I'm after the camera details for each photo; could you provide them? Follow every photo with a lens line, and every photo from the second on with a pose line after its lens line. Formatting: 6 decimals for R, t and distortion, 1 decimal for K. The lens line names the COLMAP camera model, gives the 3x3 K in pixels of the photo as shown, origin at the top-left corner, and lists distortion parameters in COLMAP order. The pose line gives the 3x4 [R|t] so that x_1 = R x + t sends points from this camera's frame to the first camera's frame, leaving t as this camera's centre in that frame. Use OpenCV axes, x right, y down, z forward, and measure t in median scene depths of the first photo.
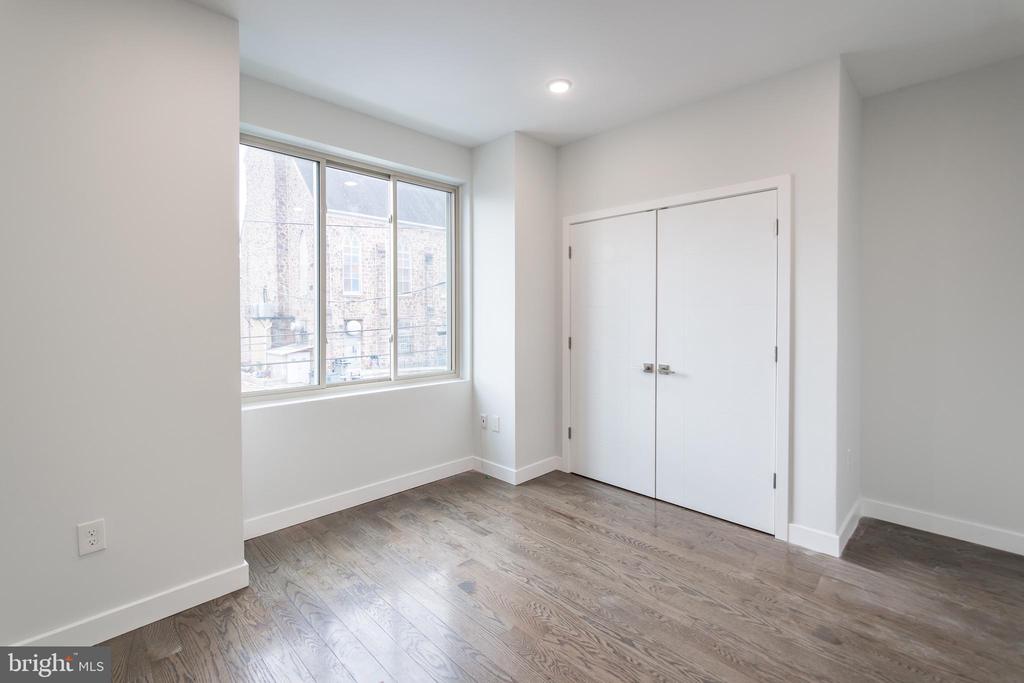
lens RADIAL K [[459.0, 0, 516.3], [0, 459.0, 314.6], [0, 0, 1]] dist [-0.001947, 0.000095]
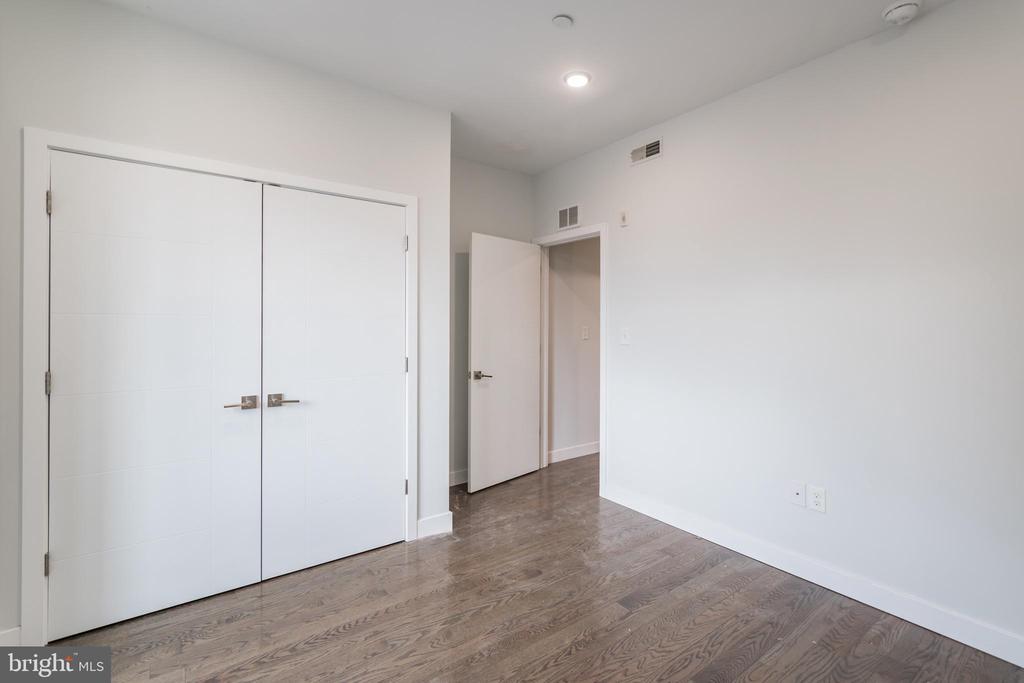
lens RADIAL K [[486.7, 0, 513.3], [0, 486.7, 320.6], [0, 0, 1]] dist [0.003590, 0.000473]
pose [[0.126113, 0.010035, 0.991965, -0.494555], [-0.000392, 0.999949, -0.010066, -0.002523], [-0.992016, 0.000881, 0.126111, 0.609950]]
